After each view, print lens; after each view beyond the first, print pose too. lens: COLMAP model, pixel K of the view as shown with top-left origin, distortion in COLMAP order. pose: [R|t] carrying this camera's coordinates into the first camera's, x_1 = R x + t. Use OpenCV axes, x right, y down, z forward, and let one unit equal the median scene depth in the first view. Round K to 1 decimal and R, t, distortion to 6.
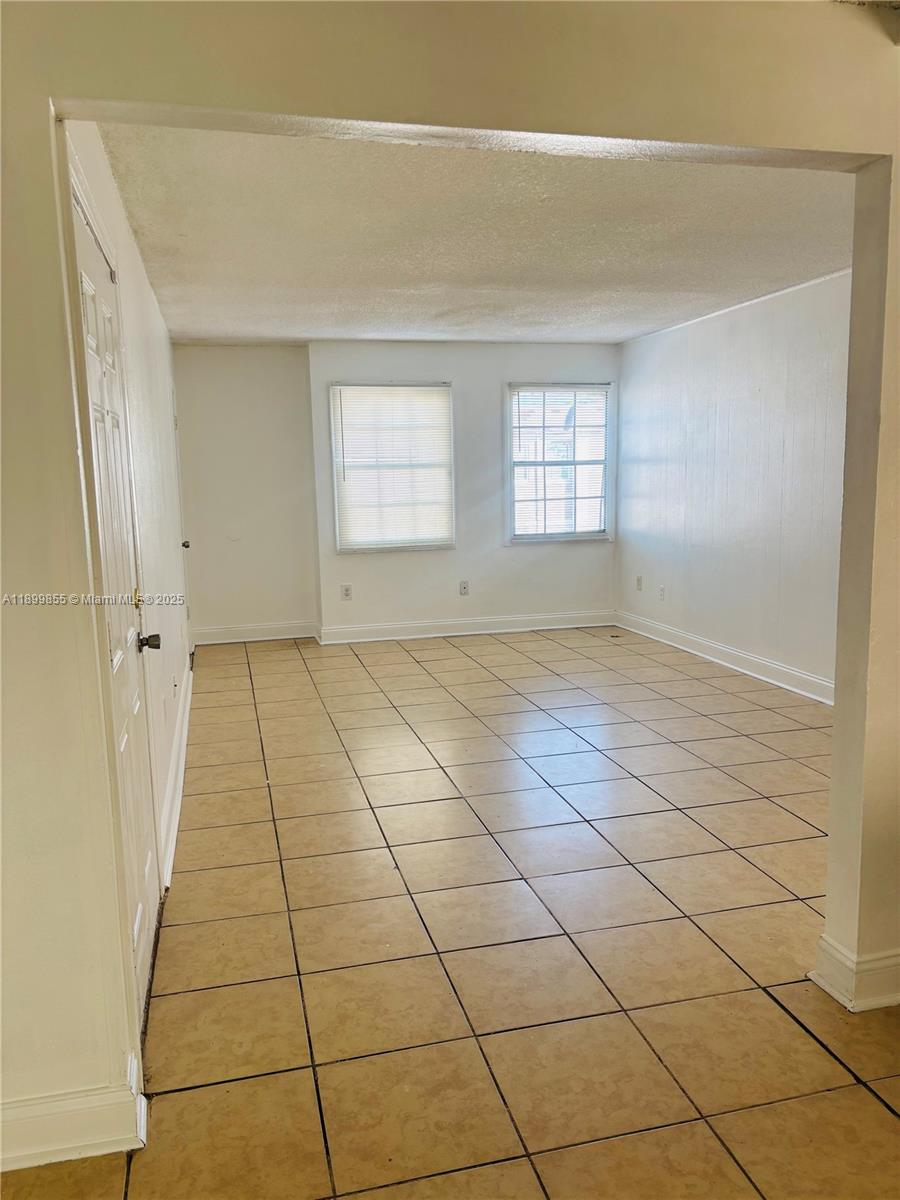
lens RADIAL K [[901.1, 0, 448.9], [0, 901.1, 599.1], [0, 0, 1]] dist [0.025078, -0.034038]
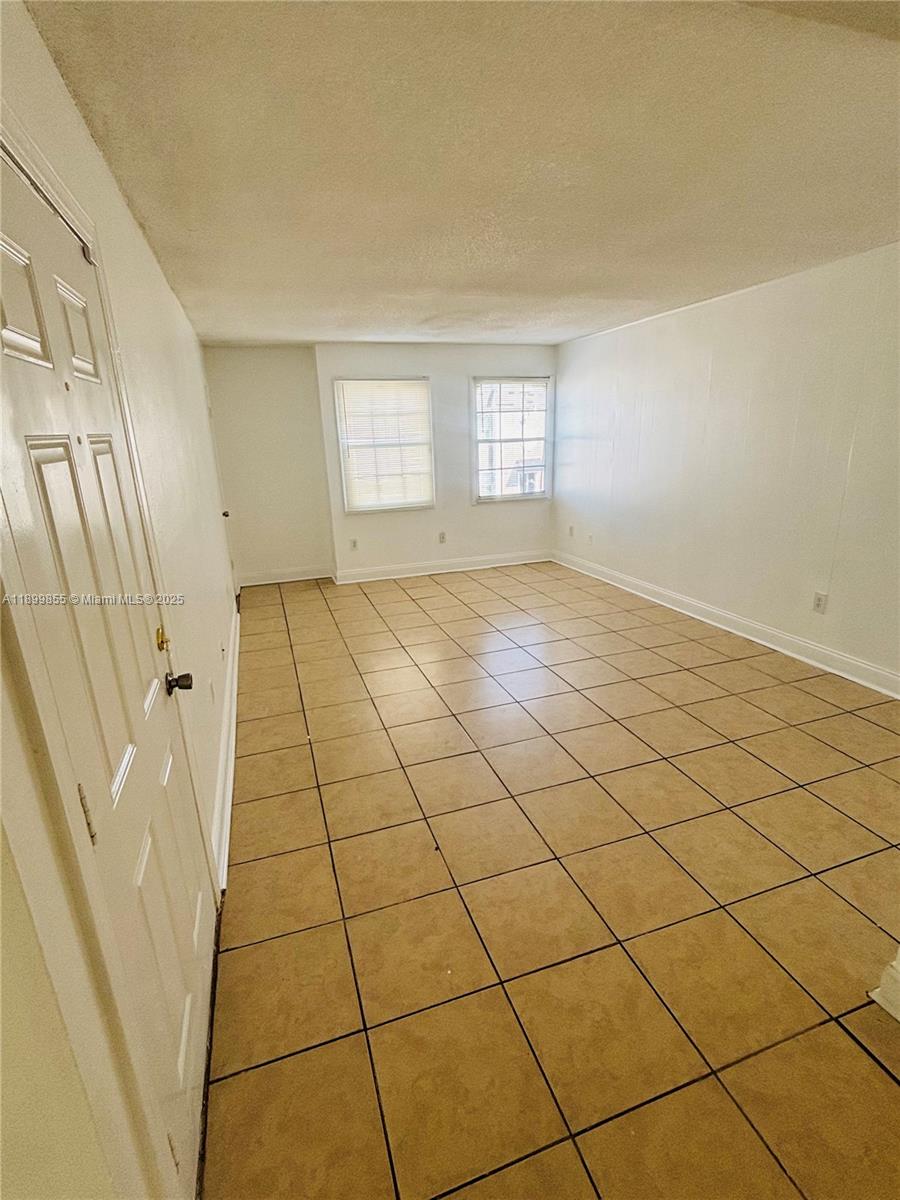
lens RADIAL K [[564.6, 0, 448.0], [0, 564.6, 599.0], [0, 0, 1]] dist [0.002763, -0.001616]
pose [[0.997043, -0.033695, 0.069067, -0.044513], [0.023341, 0.989072, 0.145573, -0.054449], [-0.073217, -0.143530, 0.986934, 0.198179]]
